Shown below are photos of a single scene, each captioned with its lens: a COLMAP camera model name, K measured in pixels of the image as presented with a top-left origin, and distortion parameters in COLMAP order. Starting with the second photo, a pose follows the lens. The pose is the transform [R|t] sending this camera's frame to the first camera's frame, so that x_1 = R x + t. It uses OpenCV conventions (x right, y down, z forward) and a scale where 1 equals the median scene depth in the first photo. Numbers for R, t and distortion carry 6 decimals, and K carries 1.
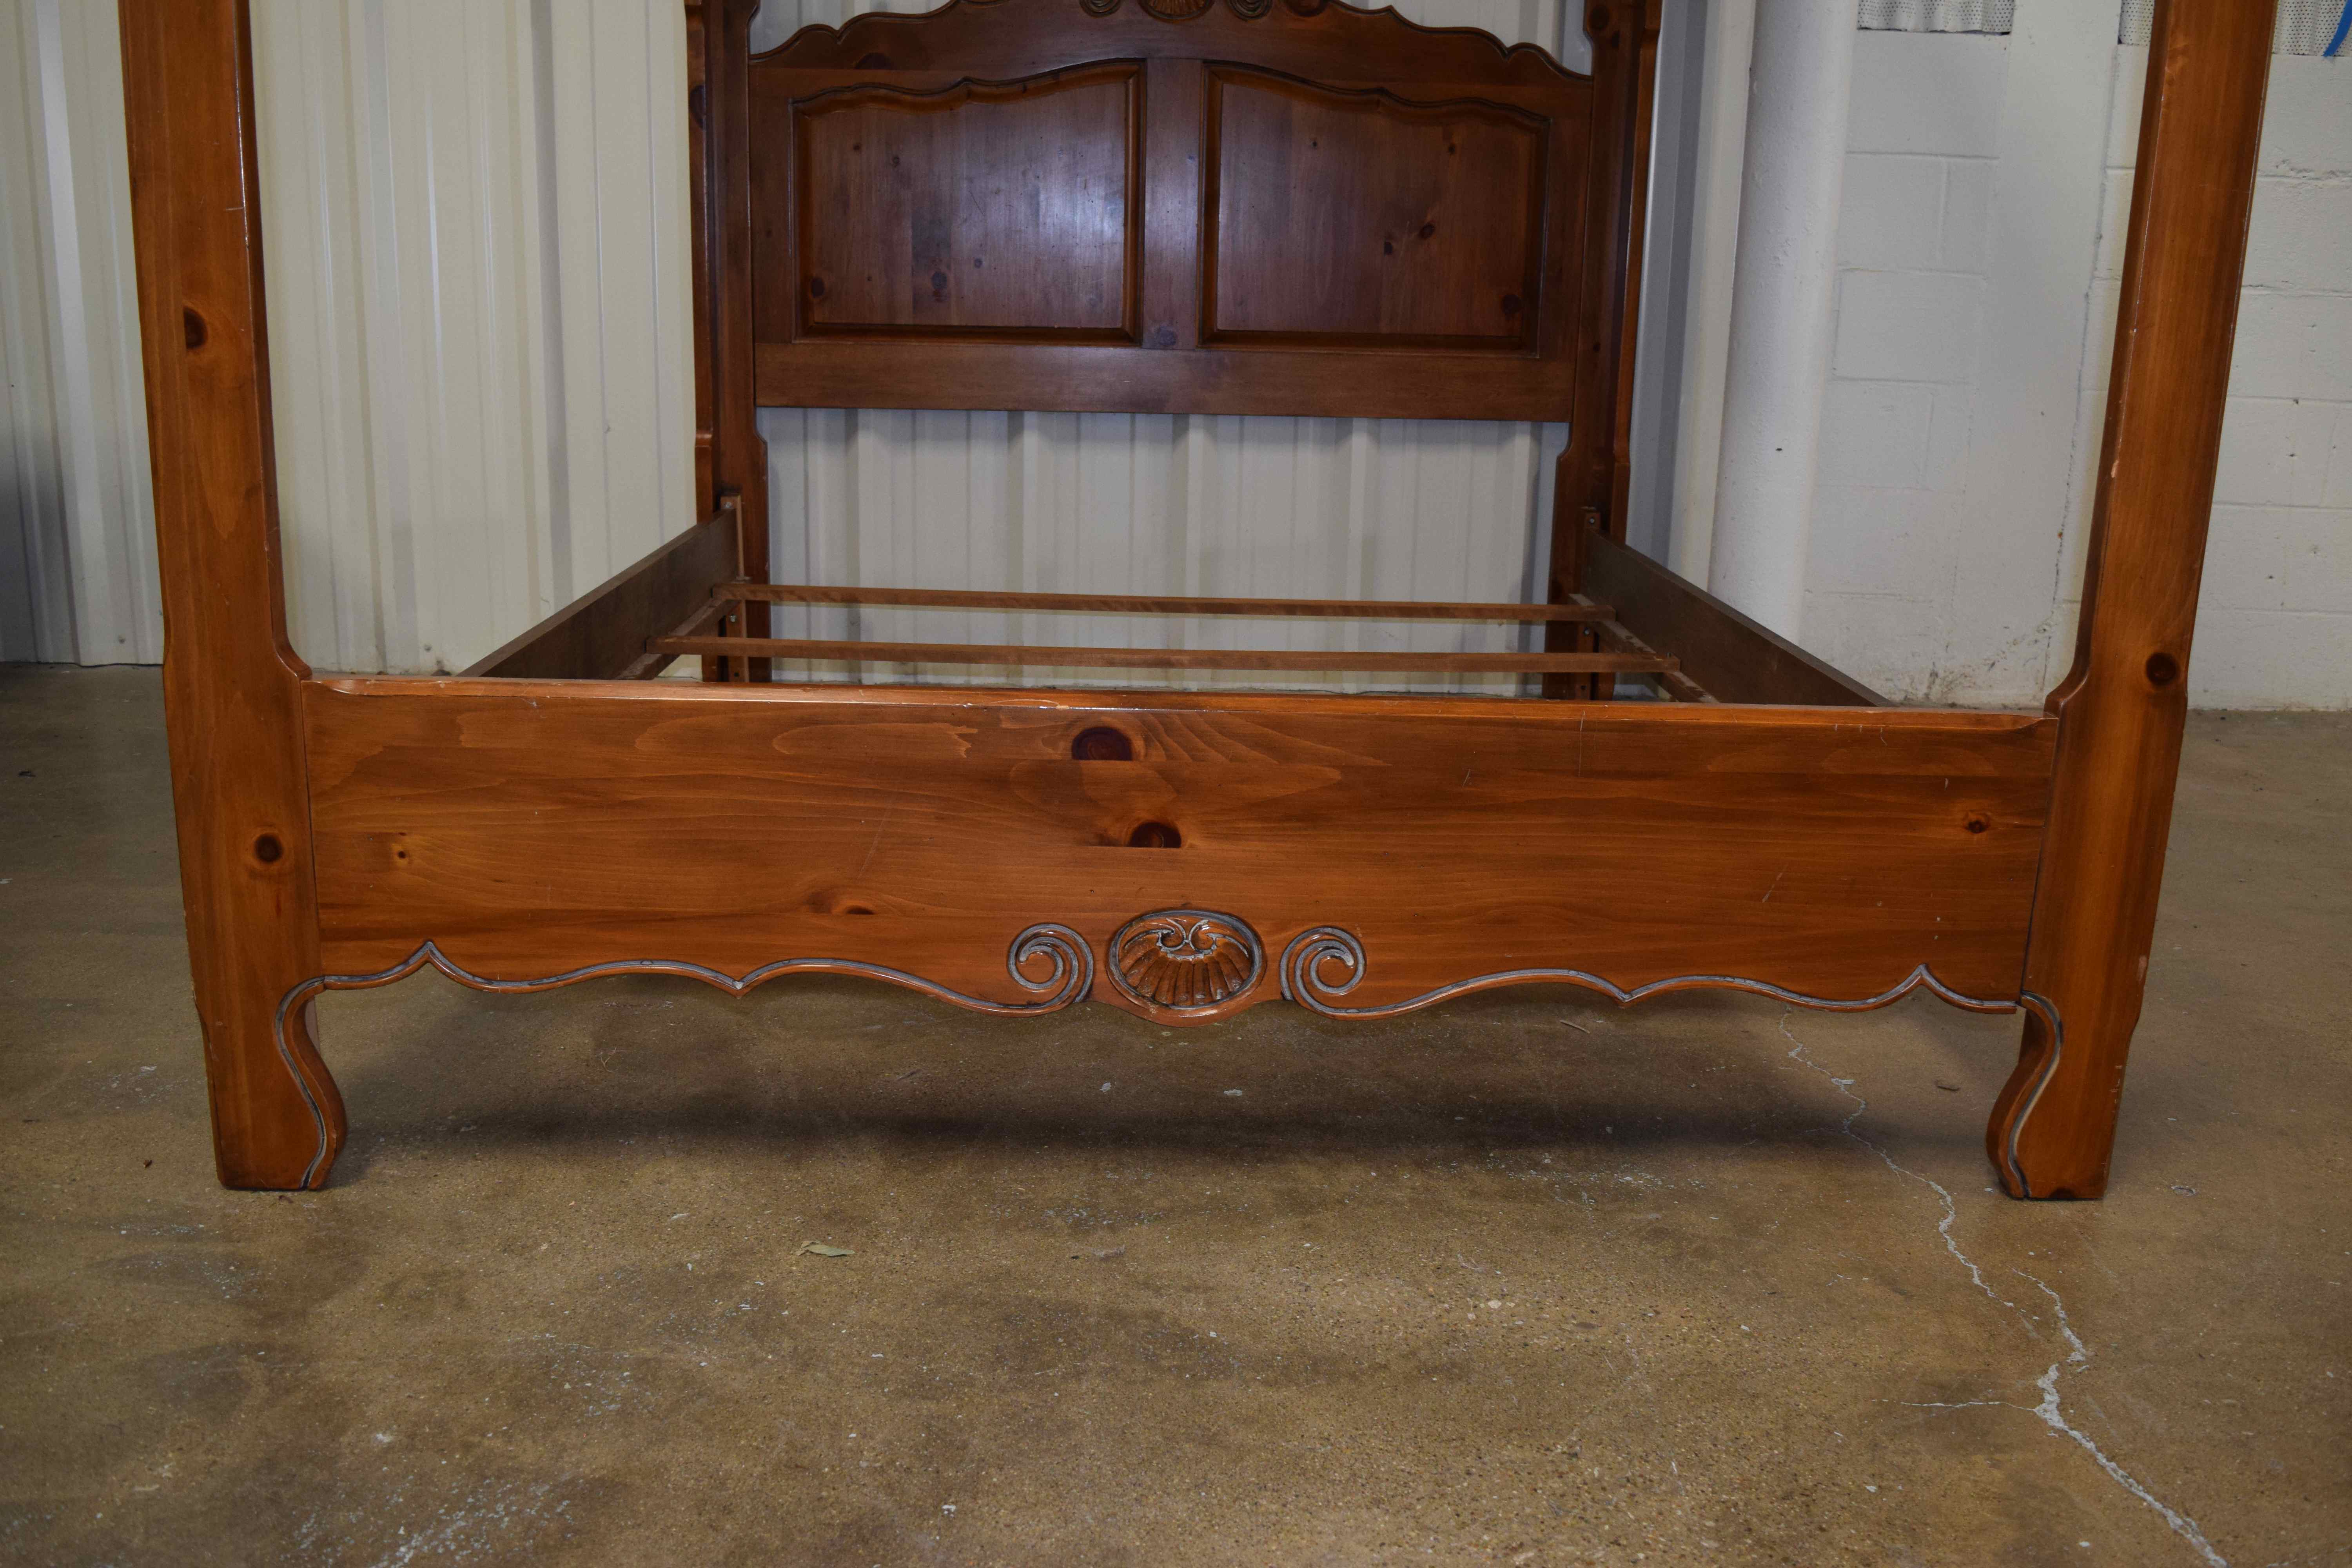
lens RADIAL K [[2032.2, 0, 1195.9], [0, 2032.2, 771.6], [0, 0, 1]] dist [-0.083265, -0.001158]
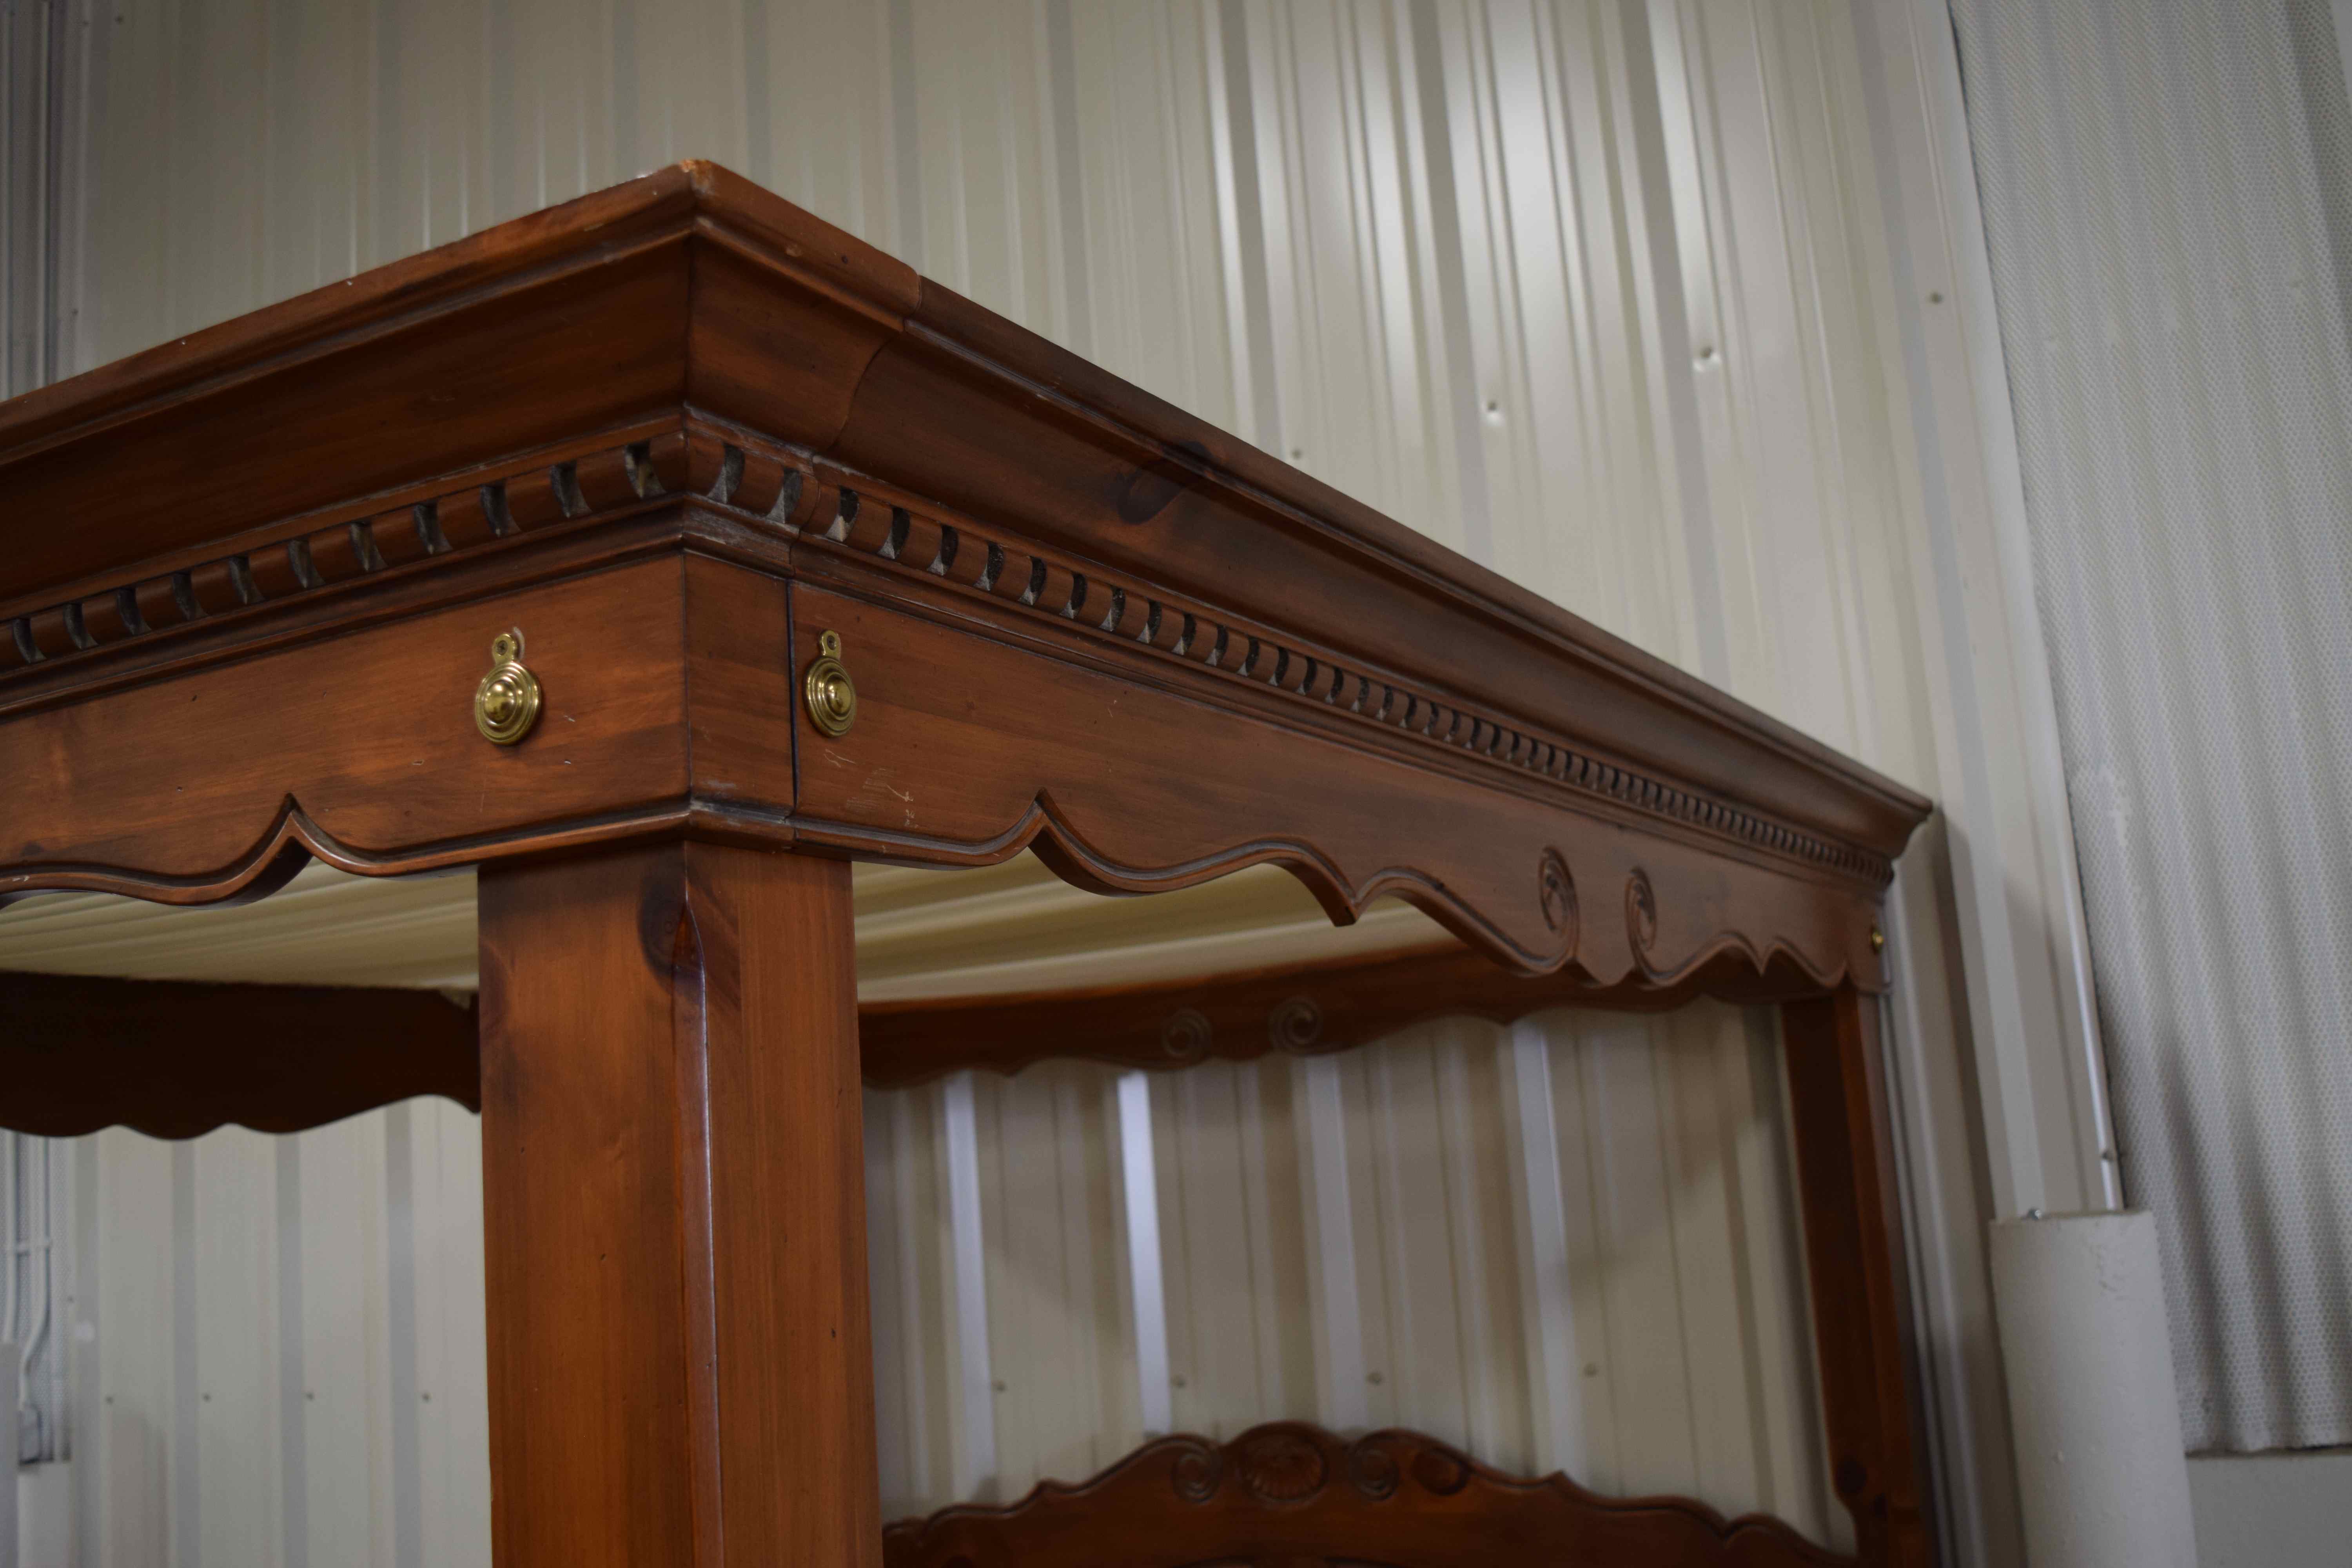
lens RADIAL K [[2302.2, 0, 1182.7], [0, 2302.2, 771.5], [0, 0, 1]] dist [-0.073277, 0.000000]
pose [[0.852571, -0.176700, -0.491833, 0.834049], [-0.032238, 0.921532, -0.386962, -0.573994], [0.521616, 0.345768, 0.779975, 0.415728]]
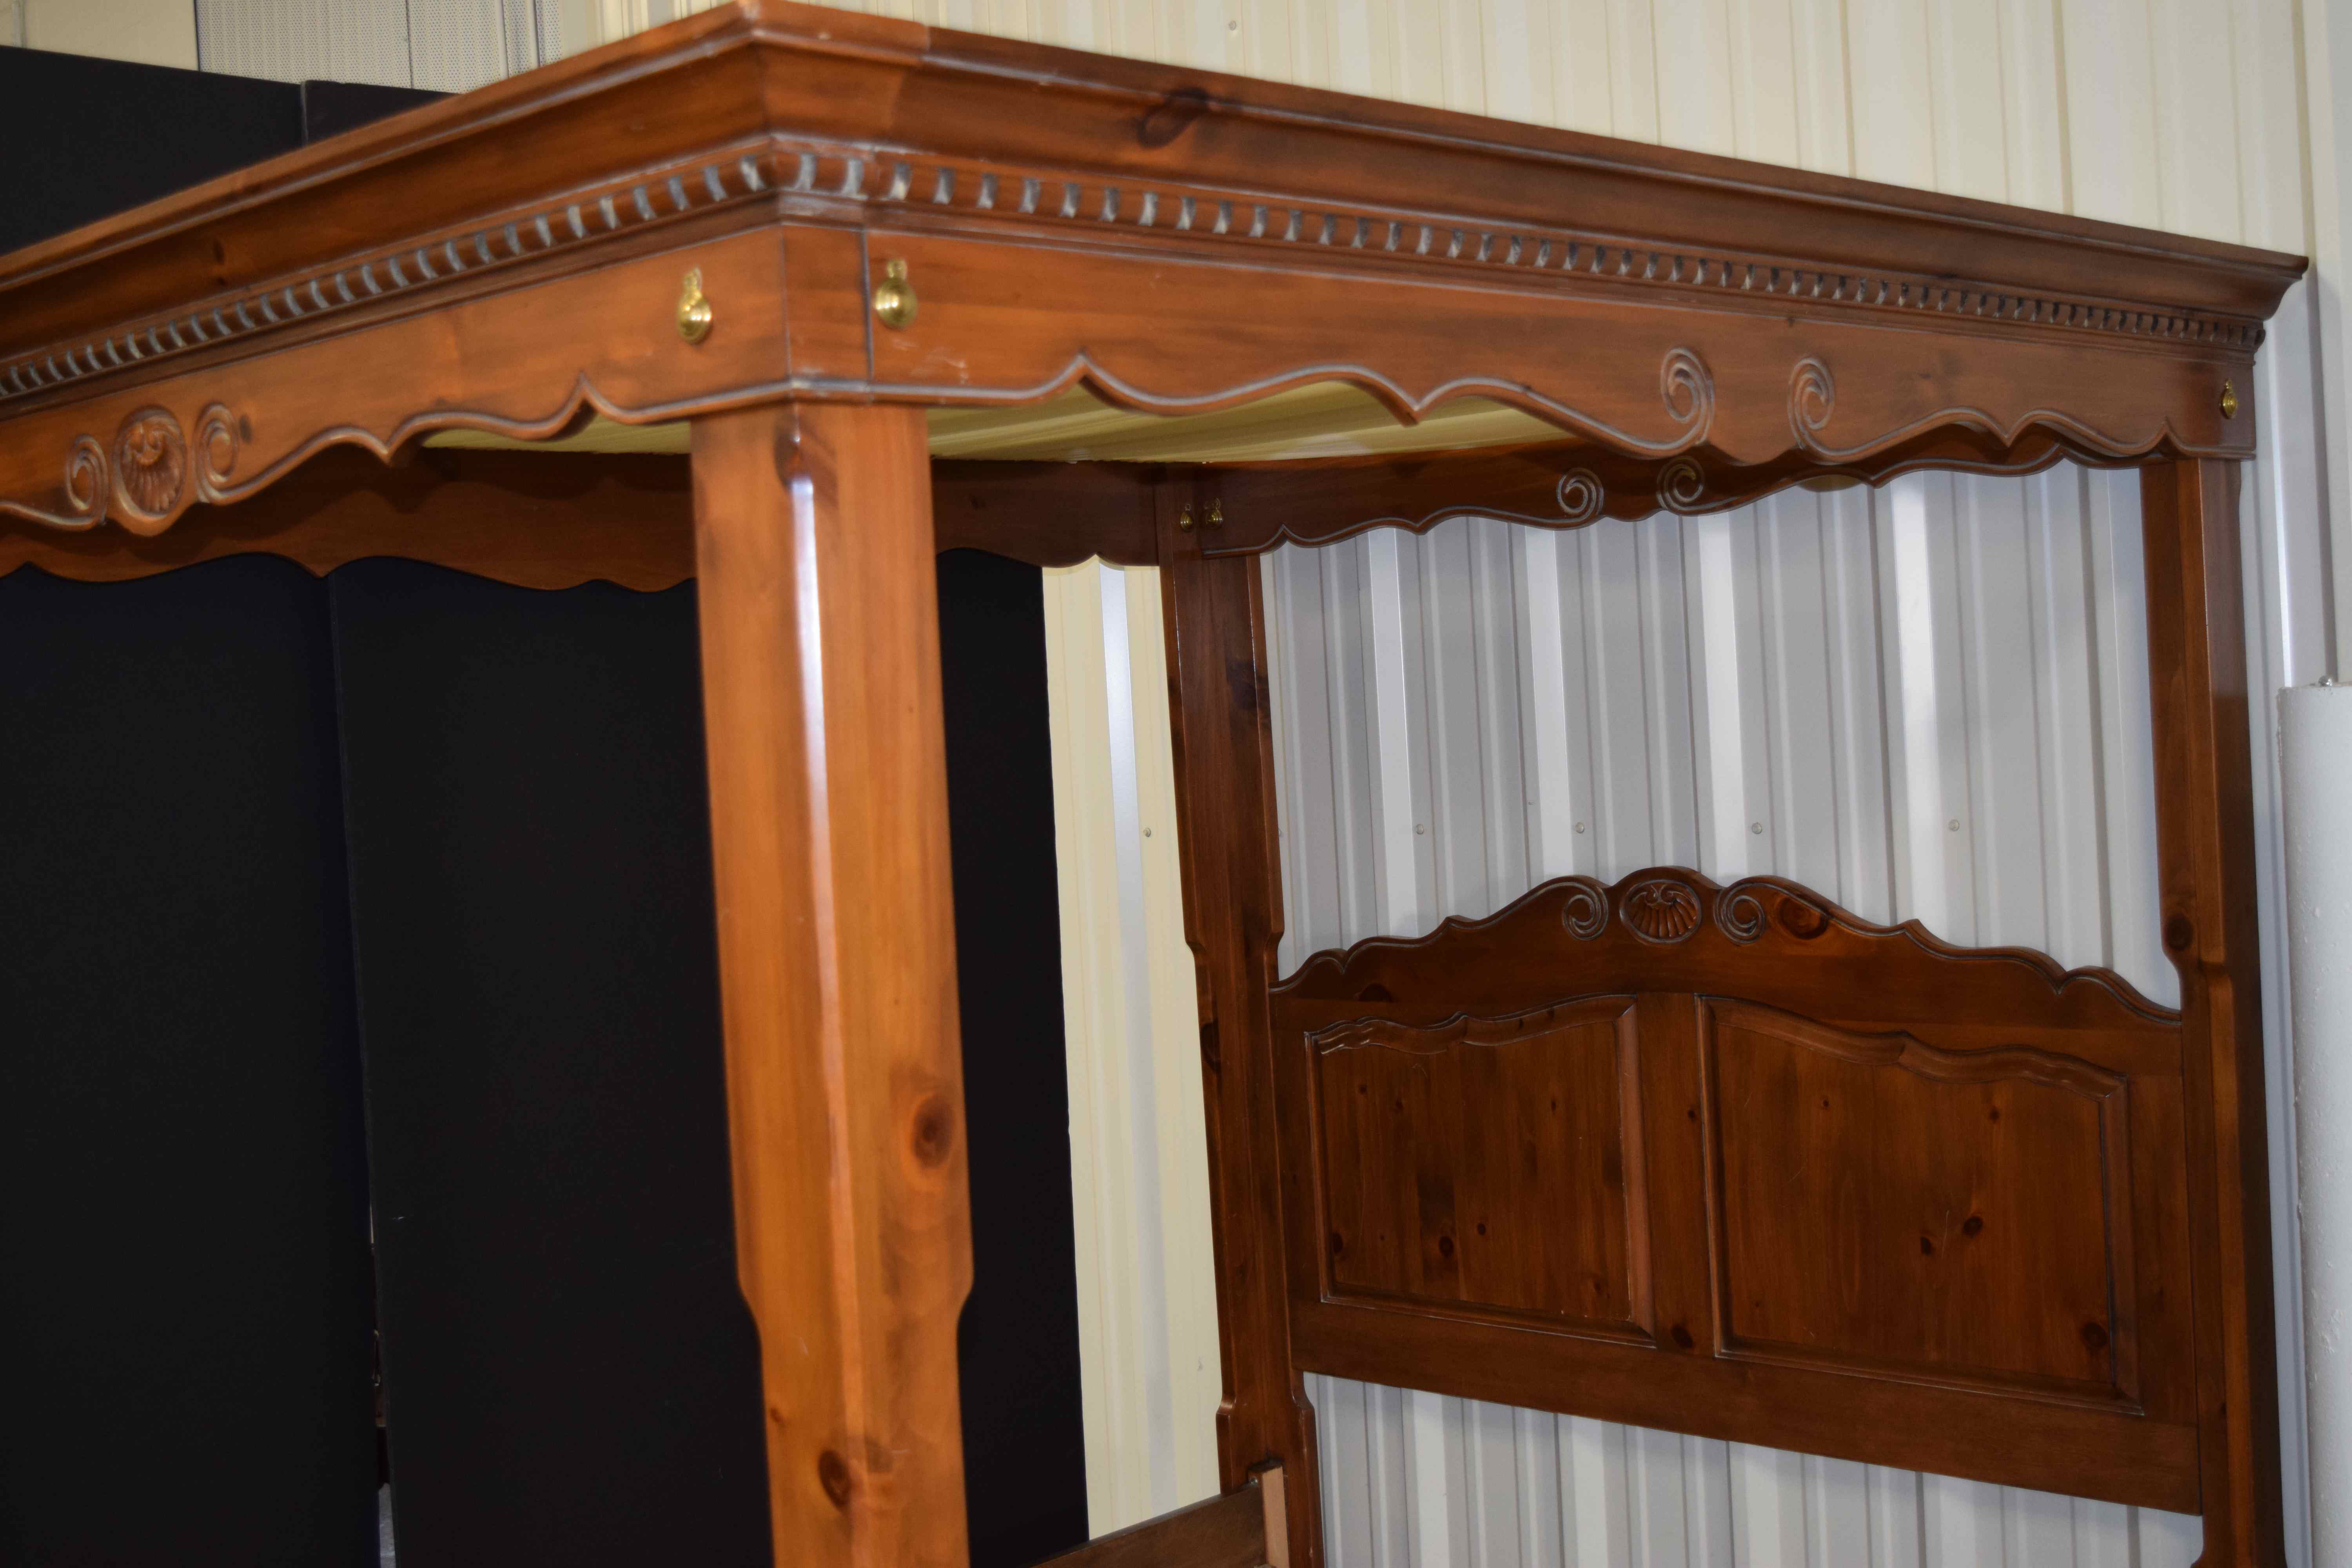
lens RADIAL K [[2831.0, 0, 1188.8], [0, 2831.0, 775.3], [0, 0, 1]] dist [-0.054332, 0.000000]
pose [[0.687199, -0.042720, -0.725212, 1.303683], [-0.103419, 0.982350, -0.155864, -0.481295], [0.719071, 0.182110, 0.670651, 0.211353]]
